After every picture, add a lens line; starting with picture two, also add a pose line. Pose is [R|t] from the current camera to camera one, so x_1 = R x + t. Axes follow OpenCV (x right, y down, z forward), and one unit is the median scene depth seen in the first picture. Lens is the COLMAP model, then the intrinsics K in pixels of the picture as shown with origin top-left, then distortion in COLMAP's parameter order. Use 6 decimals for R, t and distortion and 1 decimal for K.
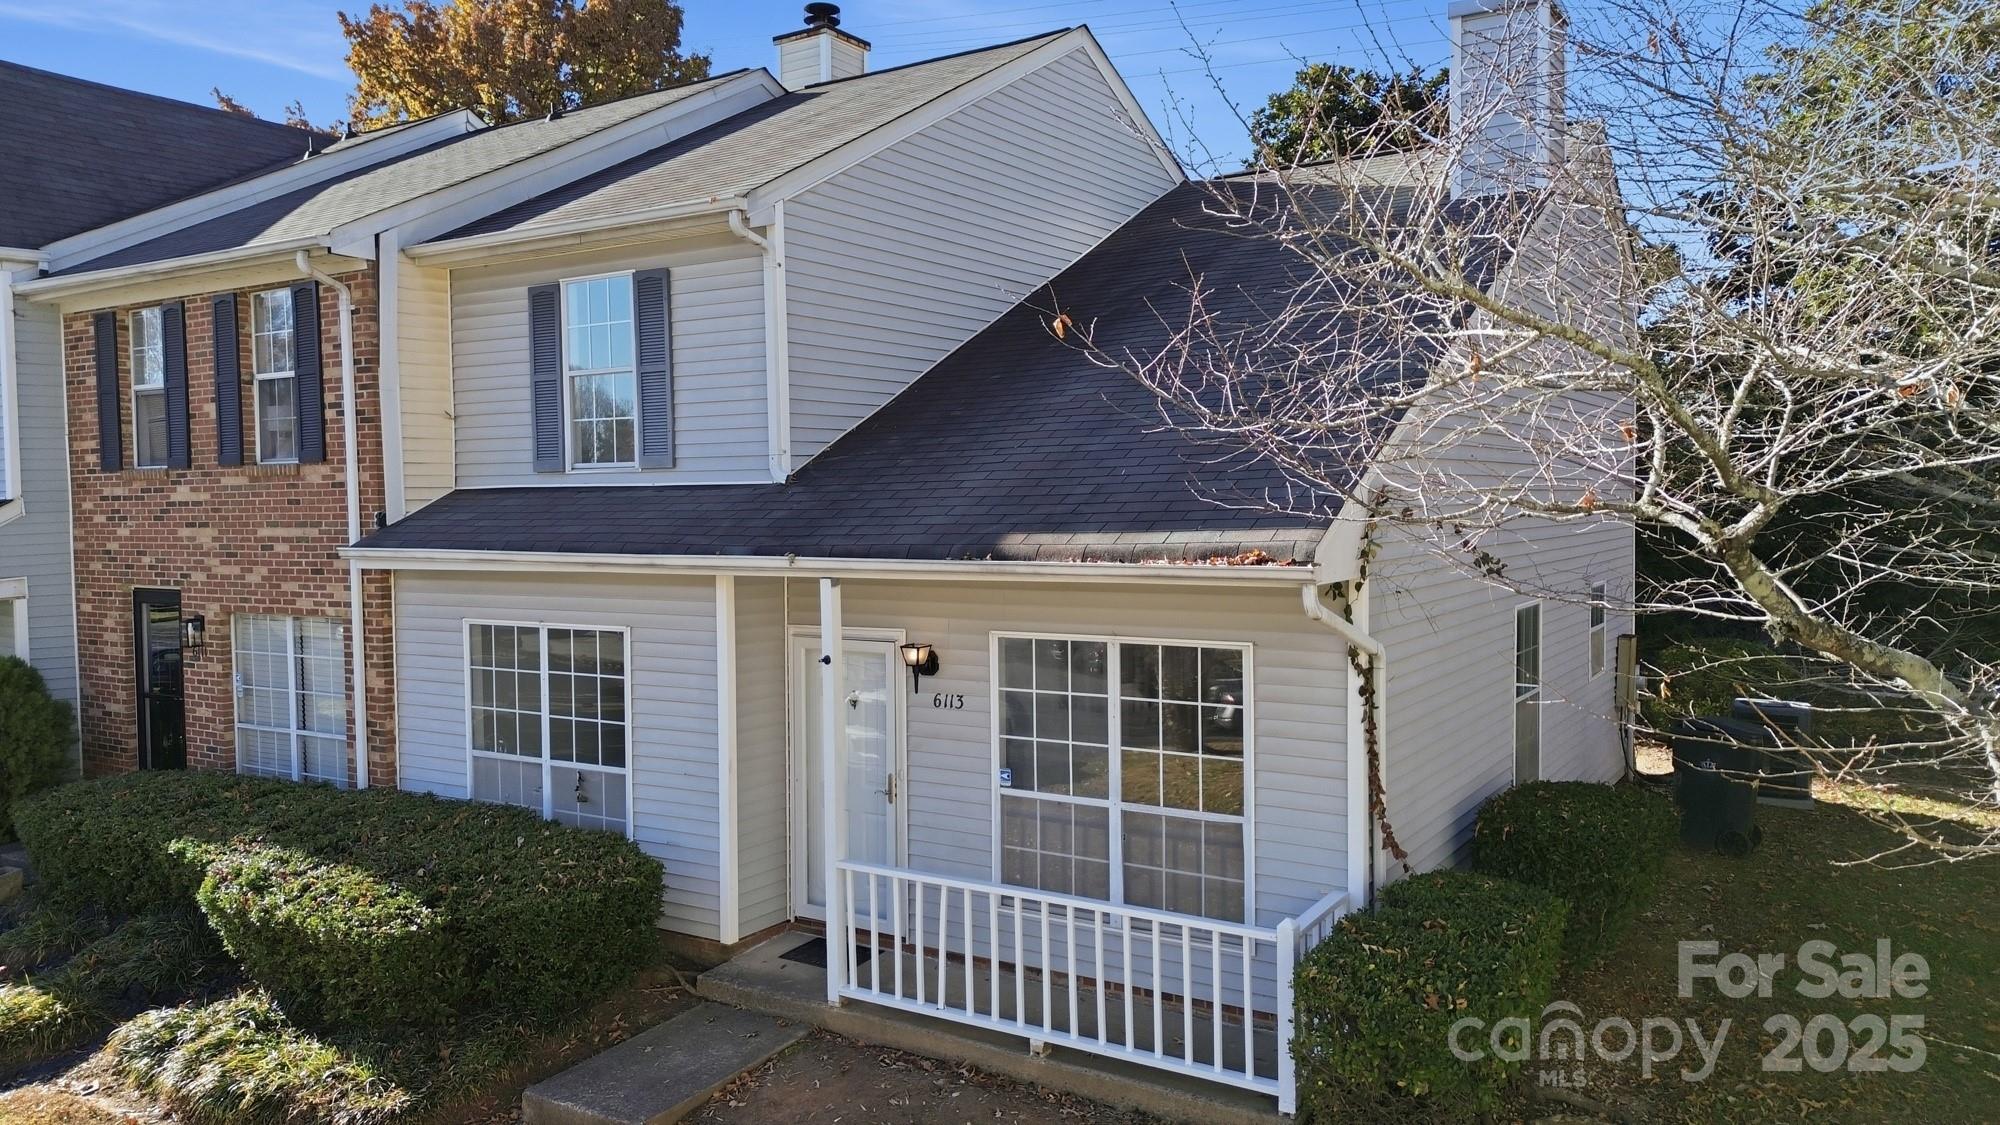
lens RADIAL K [[1423.5, 0, 1000.4], [0, 1423.5, 562.2], [0, 0, 1]] dist [0.039350, -0.034090]
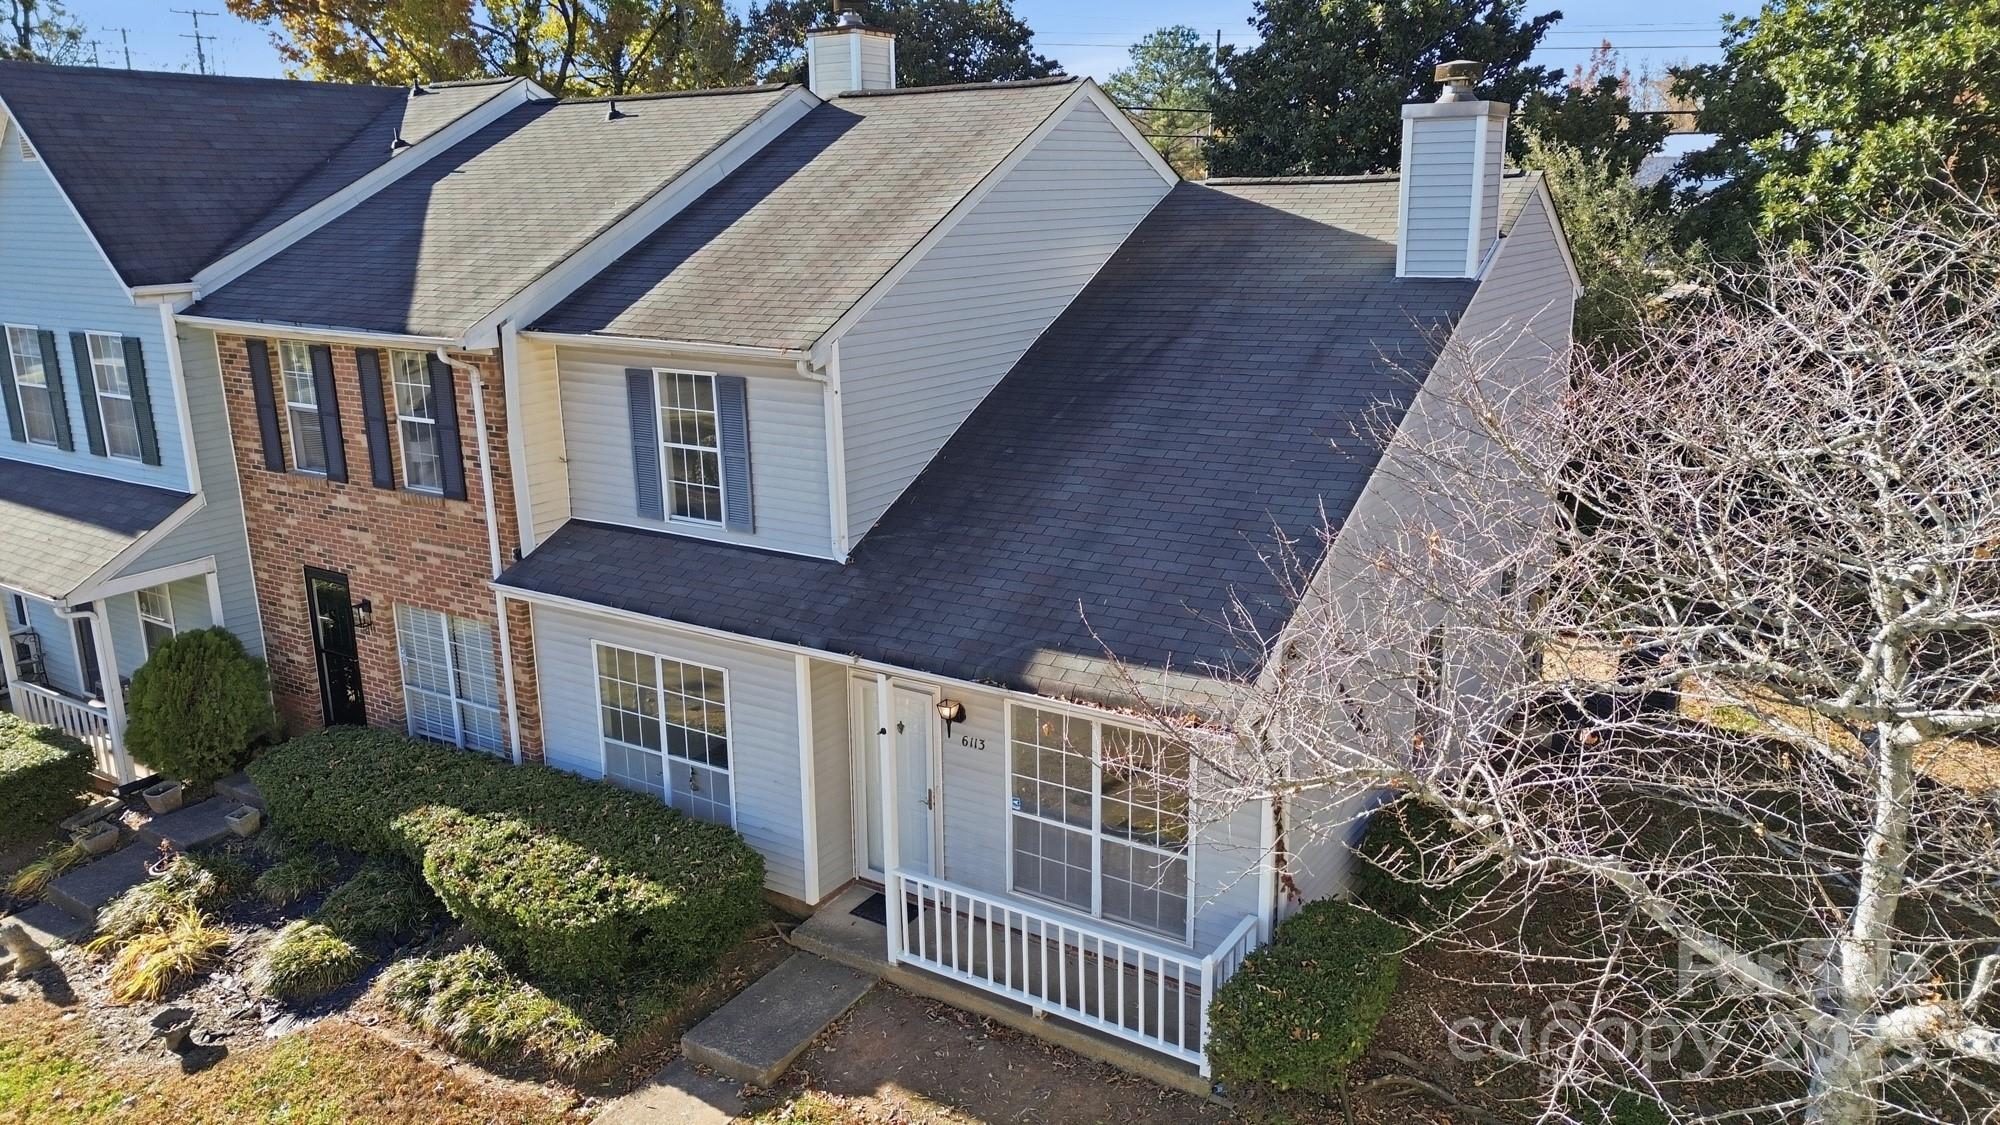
lens RADIAL K [[1423.5, 0, 996.0], [0, 1423.5, 572.4], [0, 0, 1]] dist [0.039350, -0.034090]
pose [[0.999878, 0.002477, -0.015404, 0.004020], [0.000869, 0.976944, 0.213496, -0.318183], [0.015577, -0.213483, 0.976823, -0.243539]]
